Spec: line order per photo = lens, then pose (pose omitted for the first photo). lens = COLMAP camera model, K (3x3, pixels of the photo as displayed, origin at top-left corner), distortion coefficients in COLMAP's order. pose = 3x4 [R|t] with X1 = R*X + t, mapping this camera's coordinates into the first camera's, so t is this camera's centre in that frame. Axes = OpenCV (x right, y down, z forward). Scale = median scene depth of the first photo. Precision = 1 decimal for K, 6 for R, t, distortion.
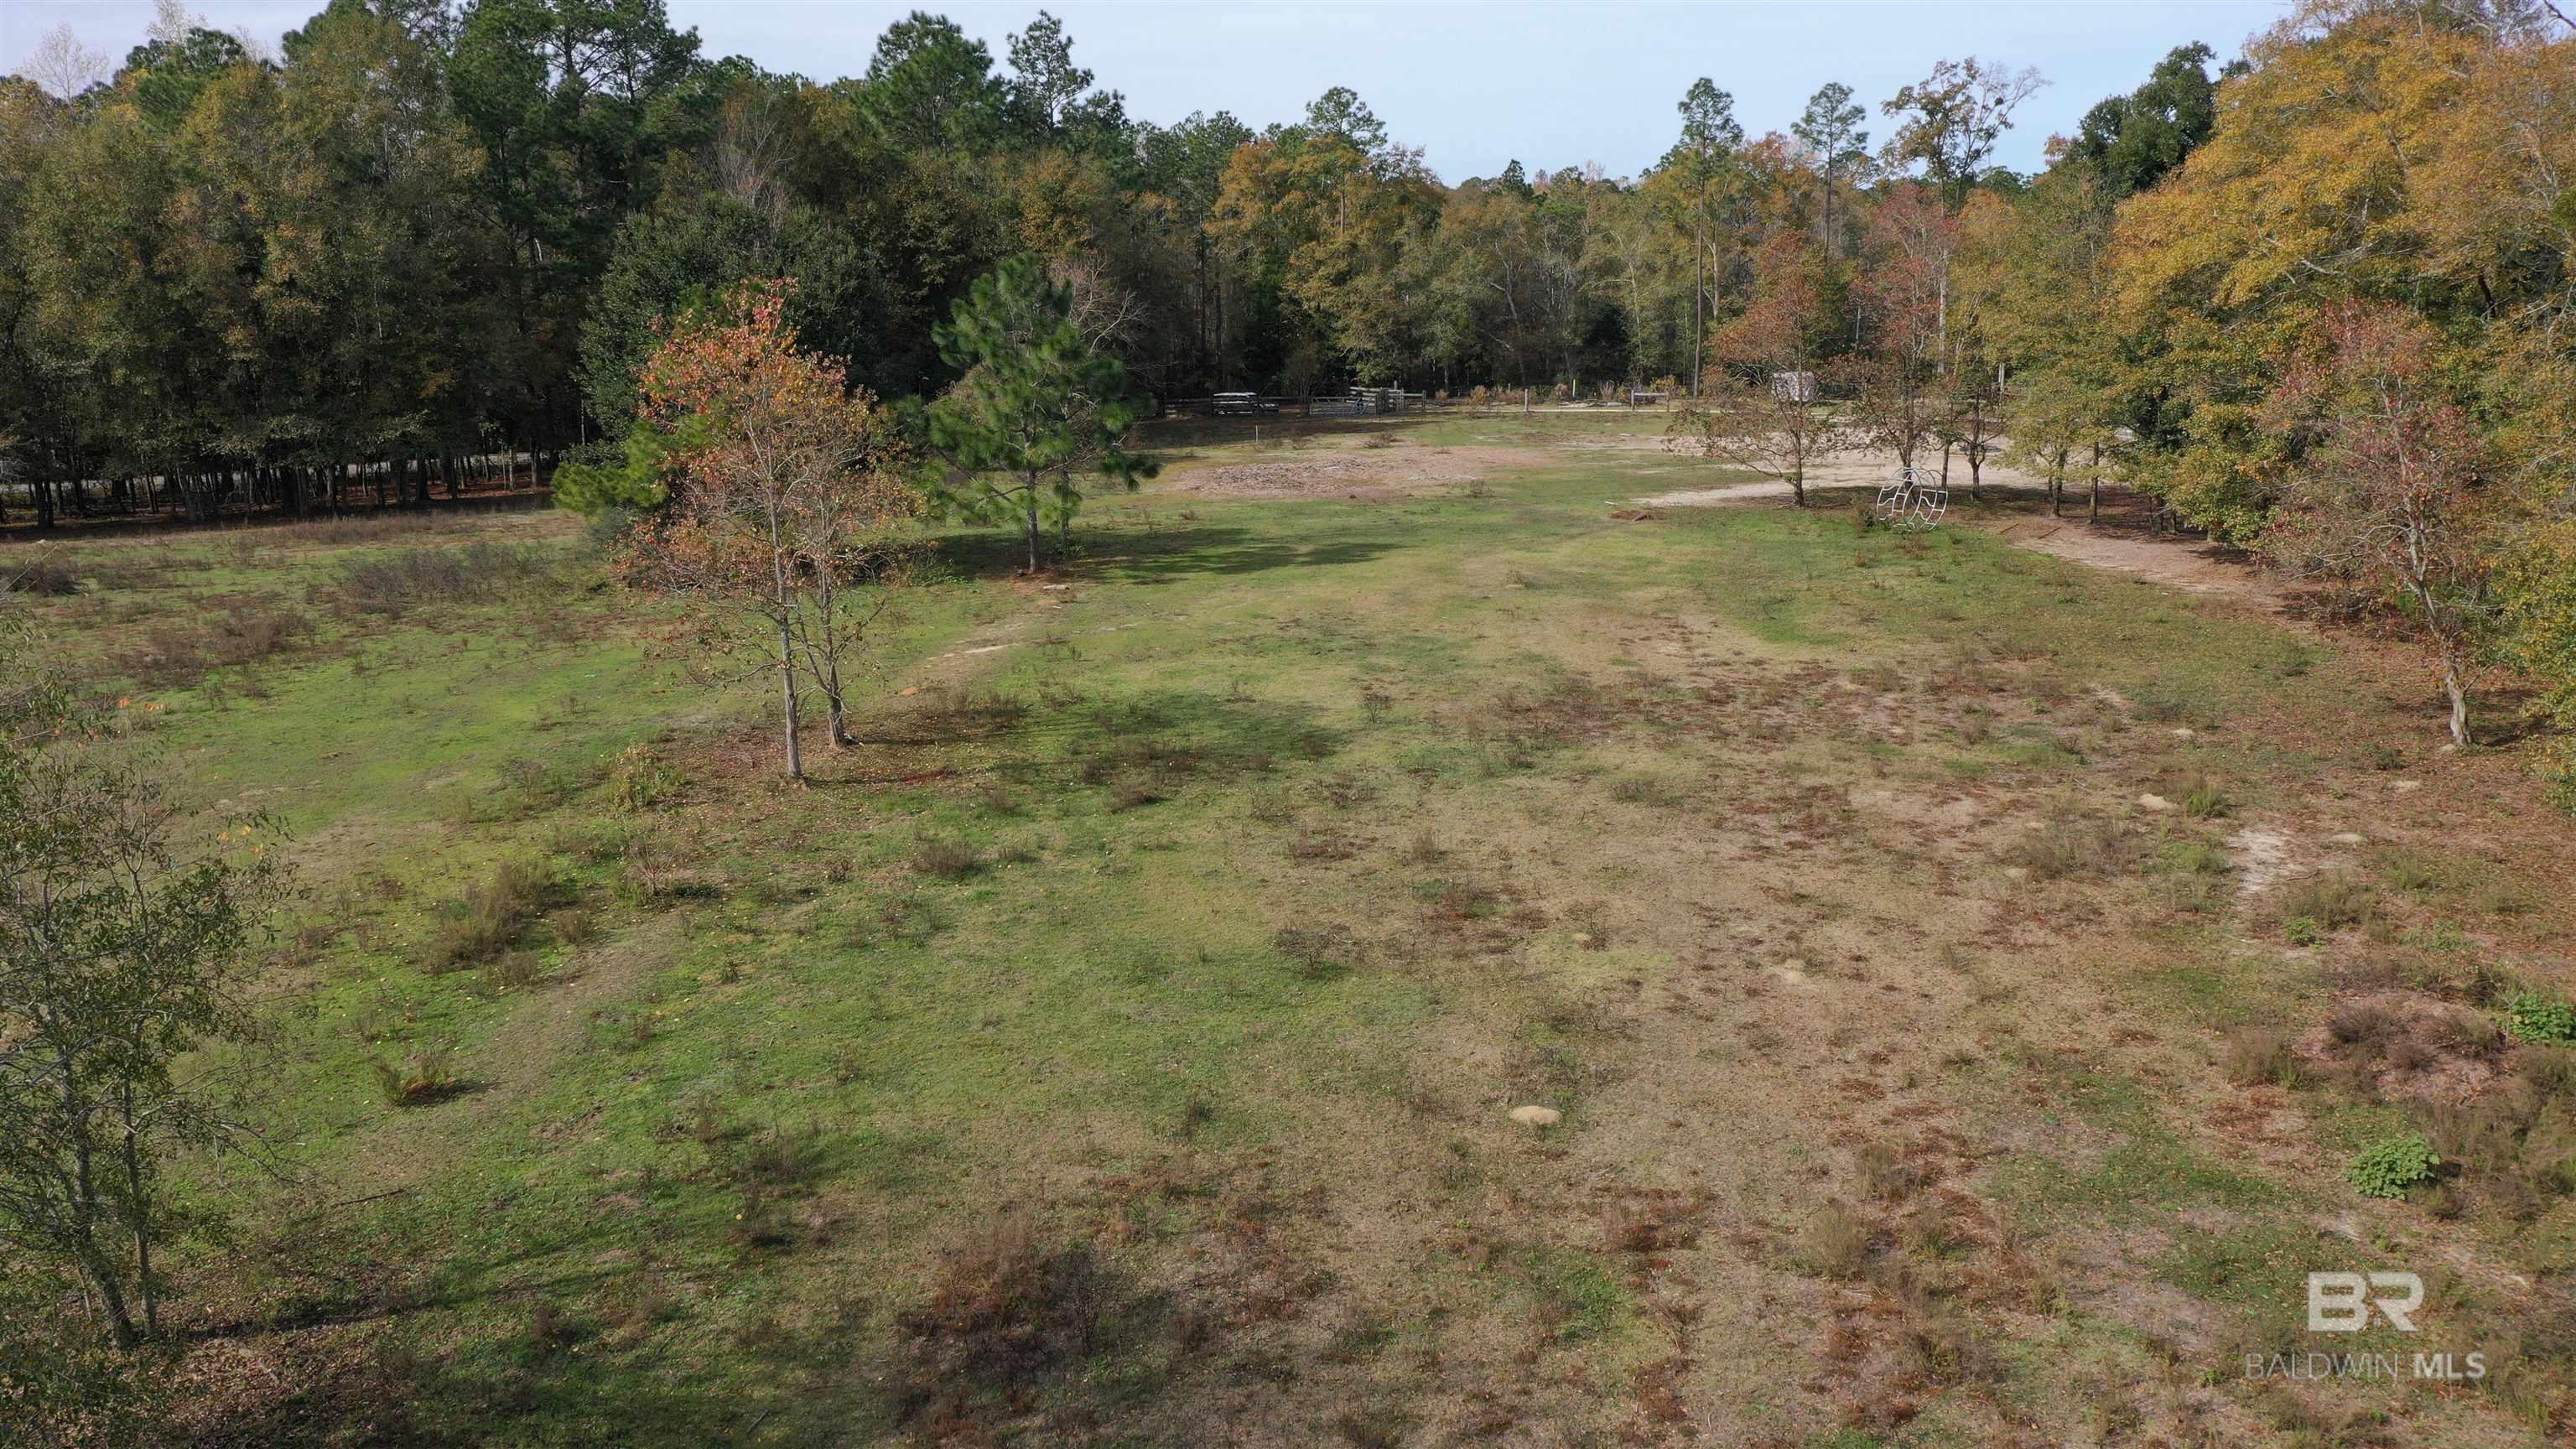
lens RADIAL K [[2050.1, 0, 1287.4], [0, 2050.1, 725.0], [0, 0, 1]] dist [0.006951, 0.010808]
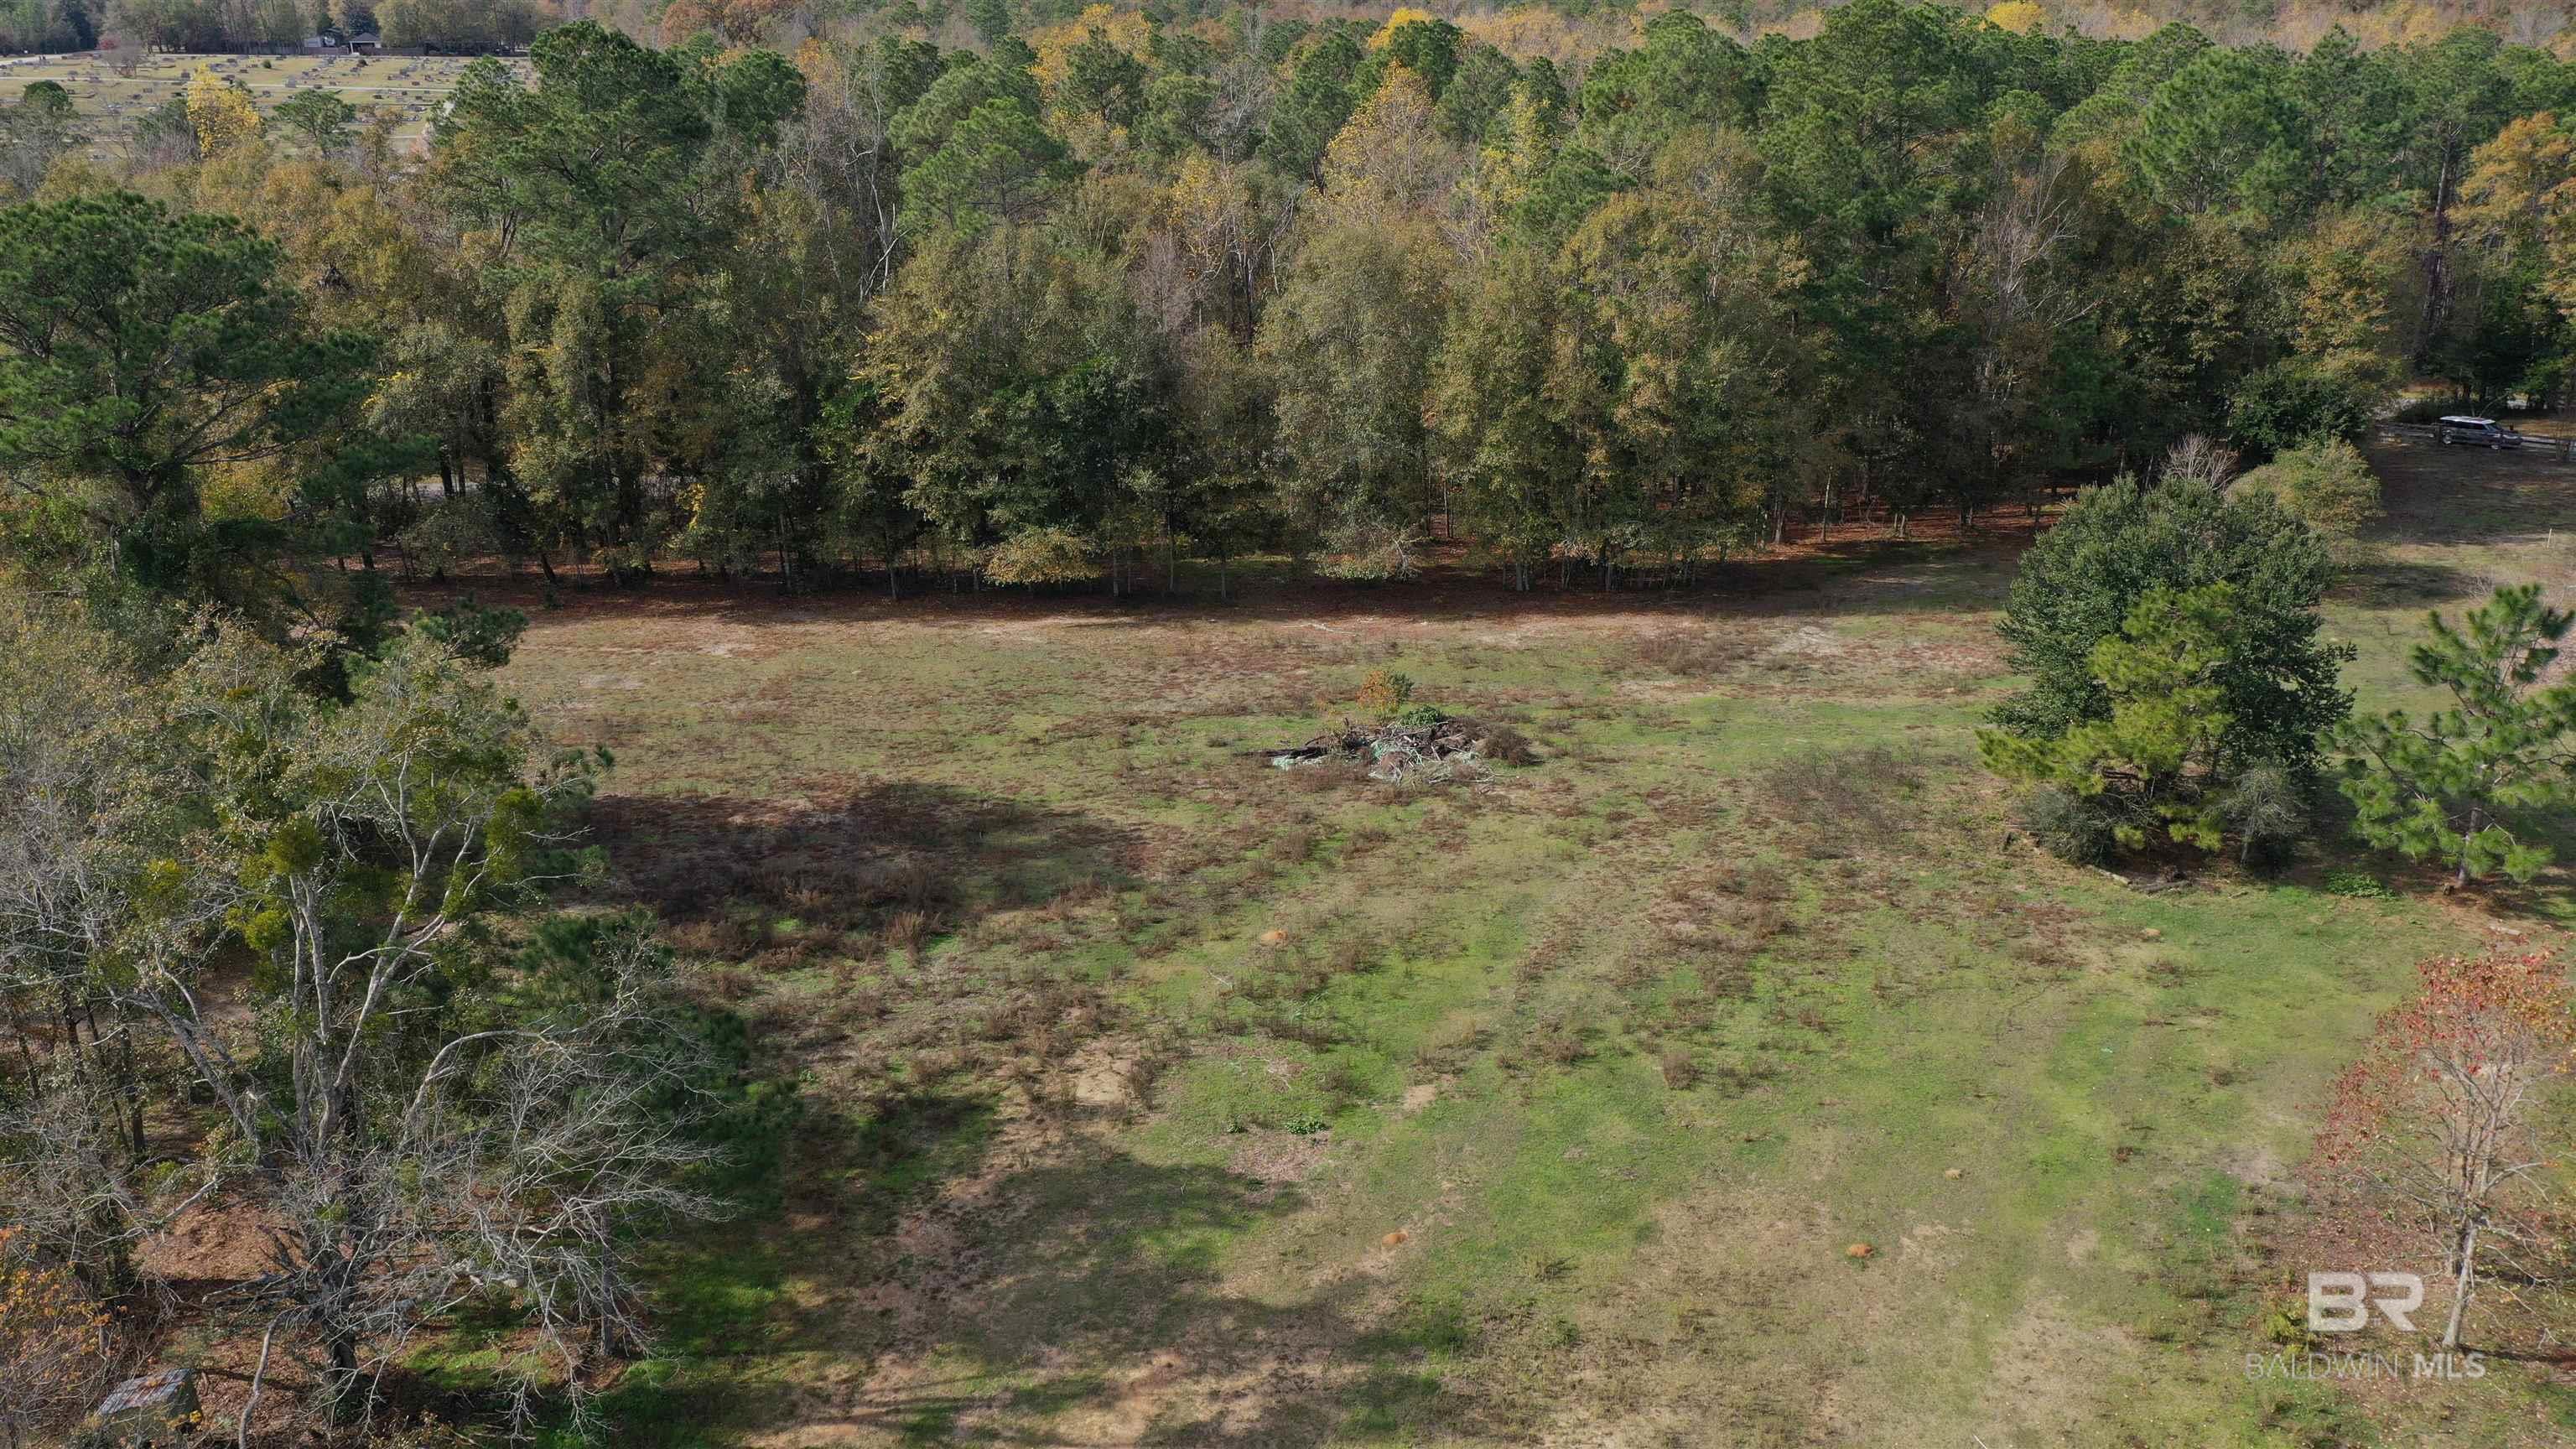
lens RADIAL K [[2050.1, 0, 1288.3], [0, 2050.1, 724.2], [0, 0, 1]] dist [0.006951, 0.010808]
pose [[0.904618, 0.142340, -0.401753, -0.148551], [-0.092360, 0.985656, 0.141249, -0.143442], [0.416095, -0.090670, 0.904789, -0.072248]]
